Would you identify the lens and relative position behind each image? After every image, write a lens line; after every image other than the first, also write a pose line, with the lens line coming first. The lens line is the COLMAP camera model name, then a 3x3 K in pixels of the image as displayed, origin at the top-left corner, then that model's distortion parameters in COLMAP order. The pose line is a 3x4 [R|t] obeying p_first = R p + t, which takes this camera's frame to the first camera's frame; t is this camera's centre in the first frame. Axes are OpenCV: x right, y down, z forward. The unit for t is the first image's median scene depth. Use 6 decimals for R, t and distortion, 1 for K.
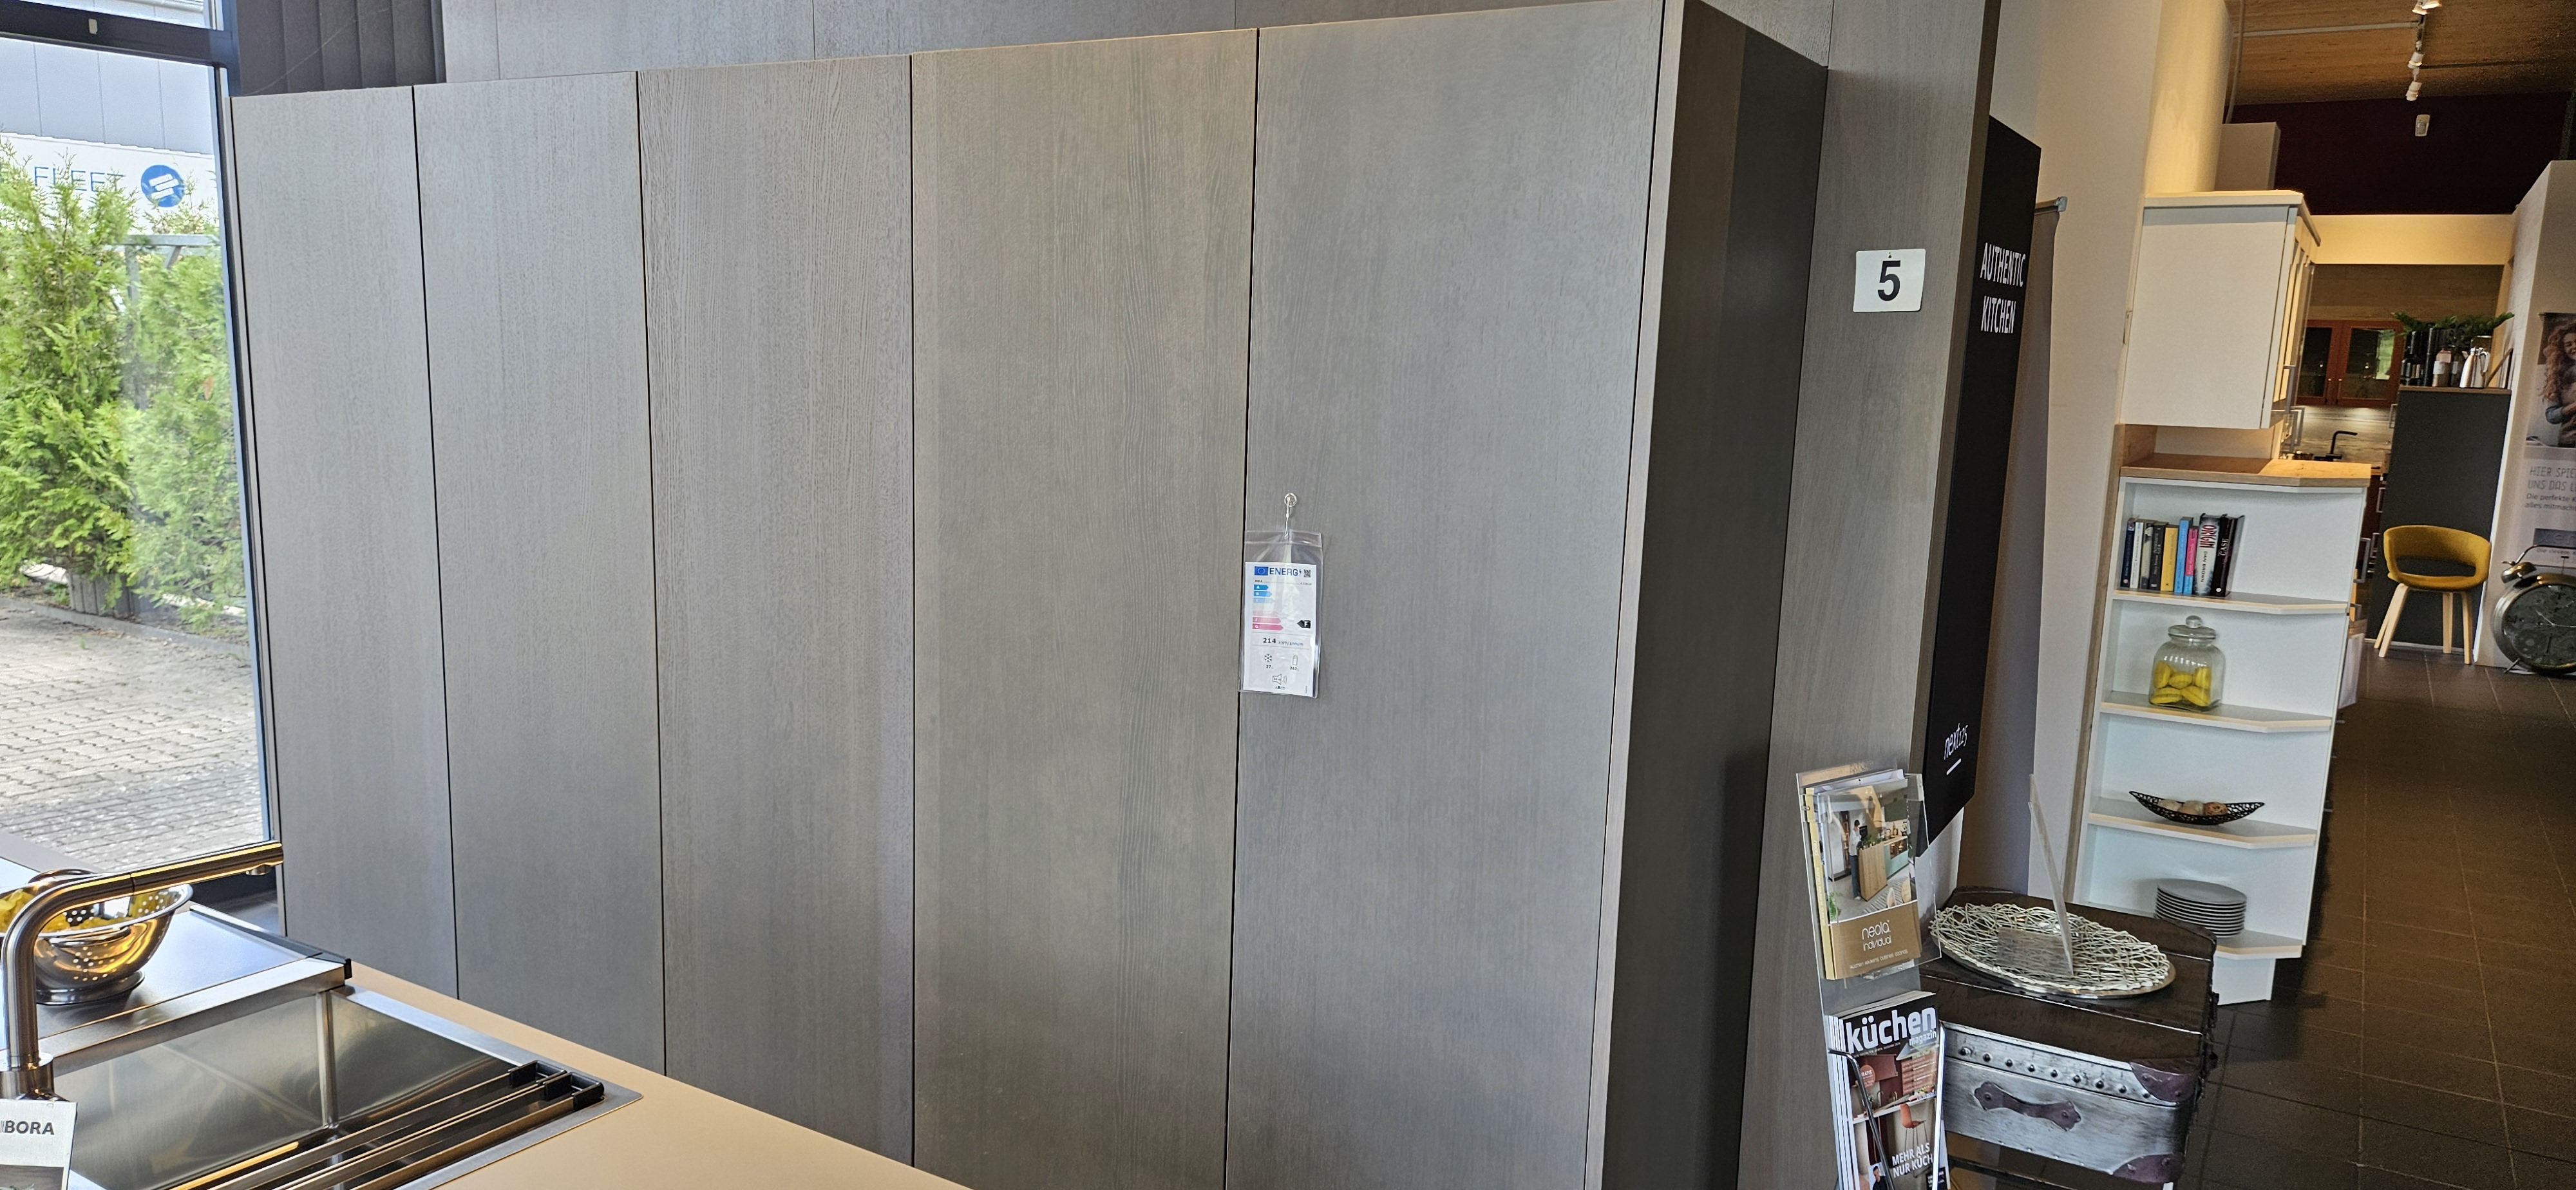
lens RADIAL K [[1710.3, 0, 1263.5], [0, 1710.3, 593.0], [0, 0, 1]] dist [0.075283, -0.053744]
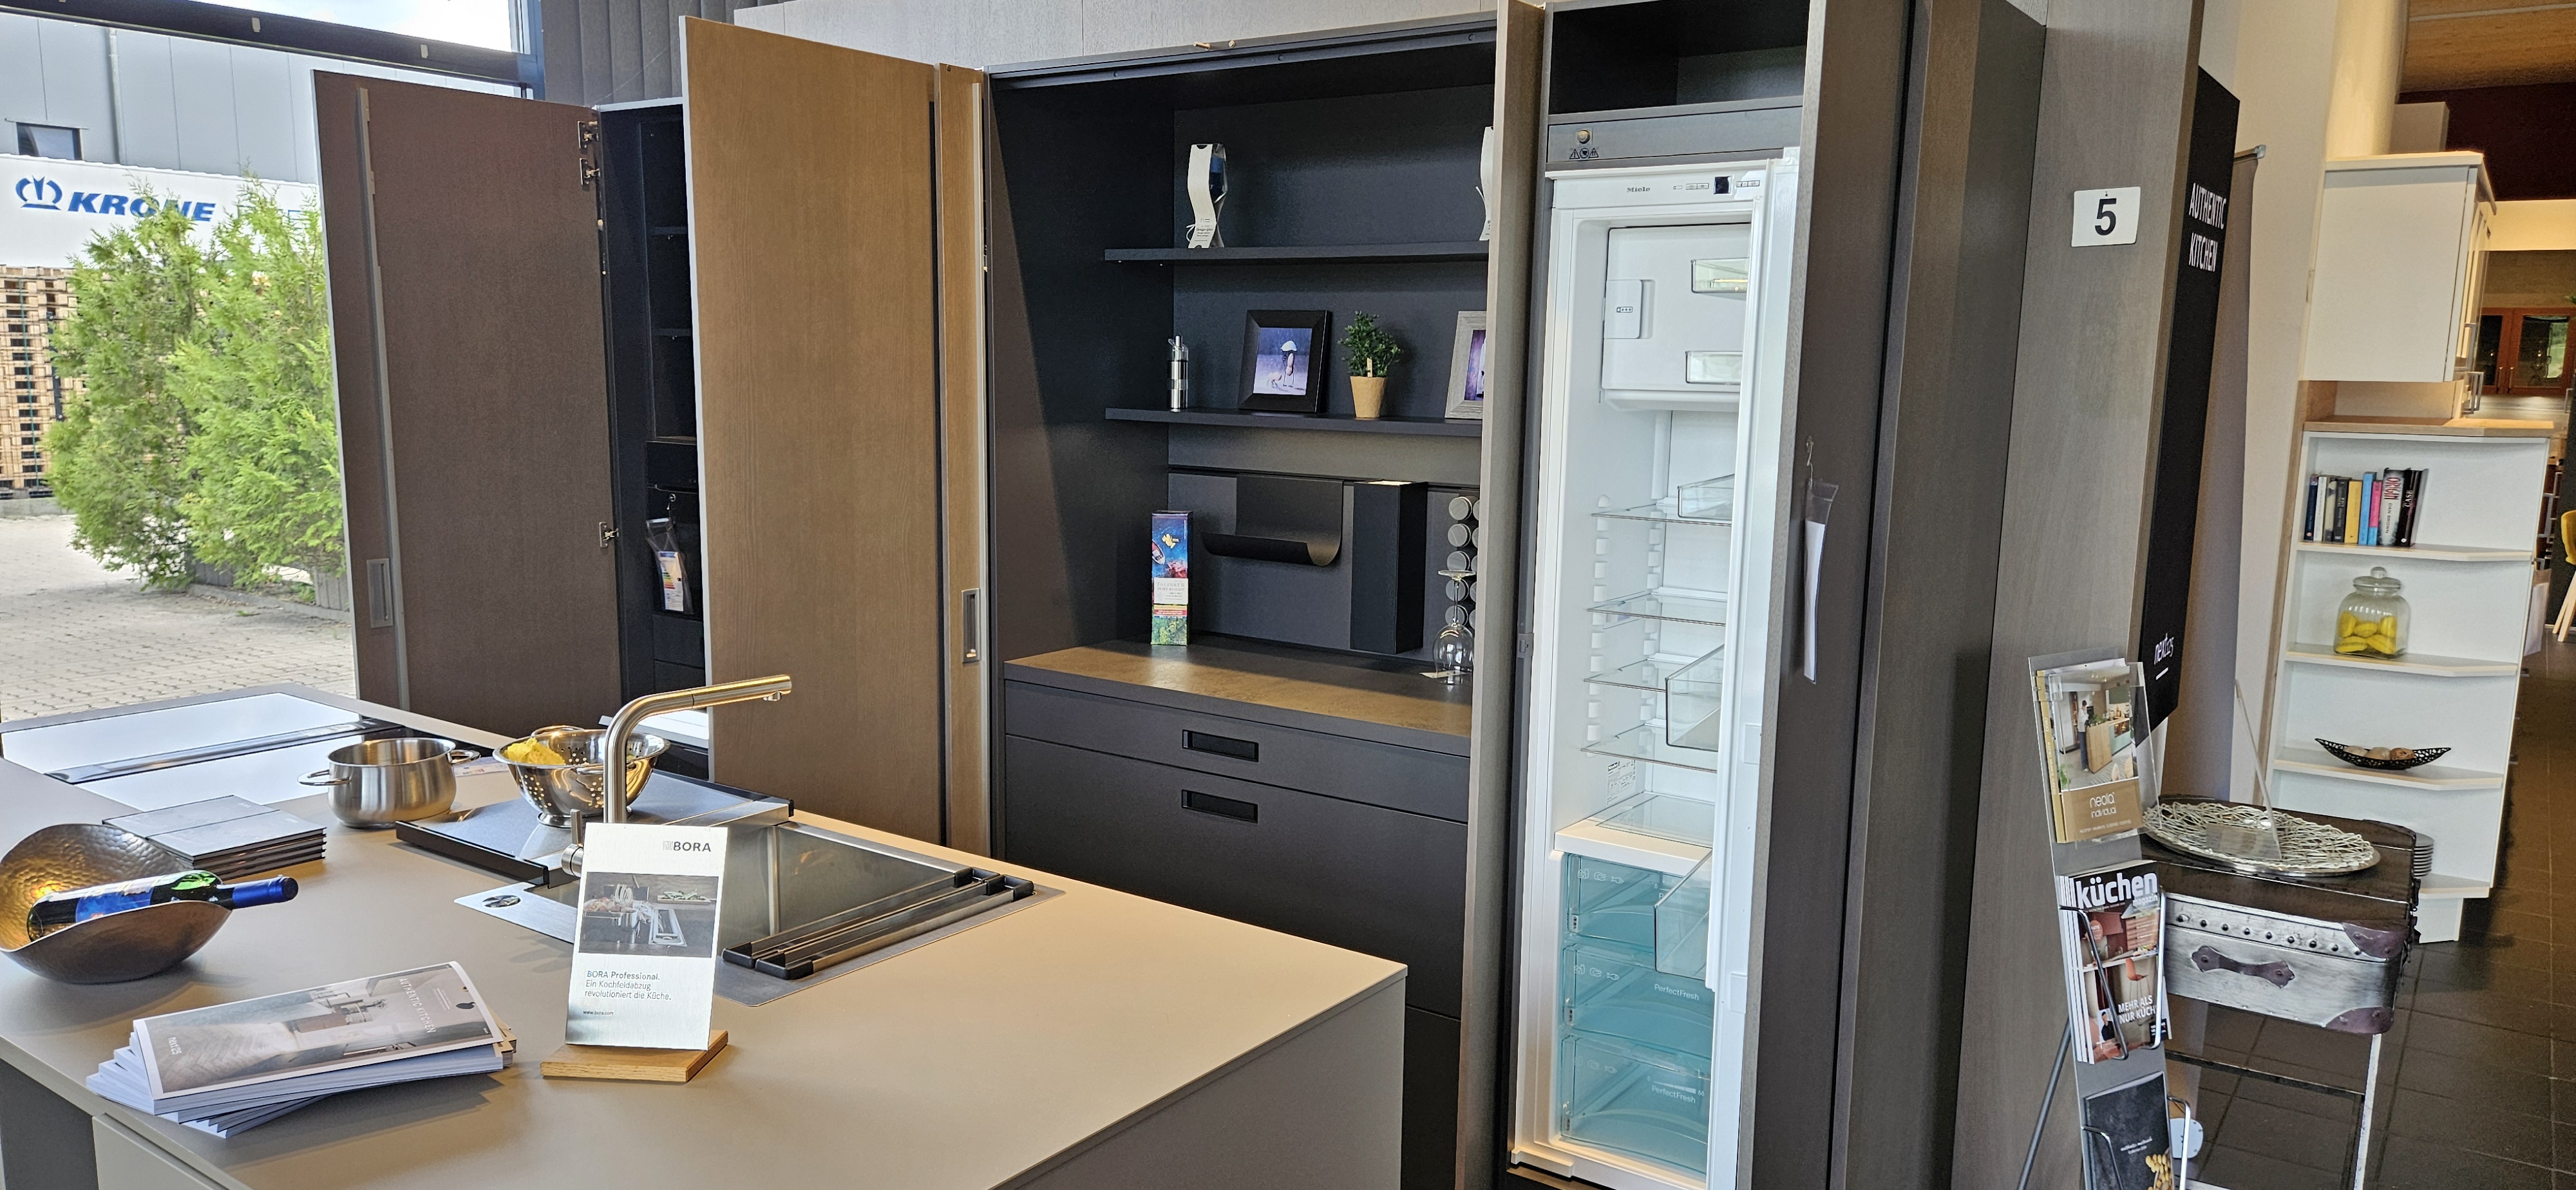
lens RADIAL K [[1710.3, 0, 1274.0], [0, 1710.3, 599.1], [0, 0, 1]] dist [0.075283, -0.053744]
pose [[0.998105, -0.005179, -0.061315, -0.078016], [0.004594, 0.999943, -0.009675, 0.055263], [0.061362, 0.009375, 0.998072, -0.104449]]
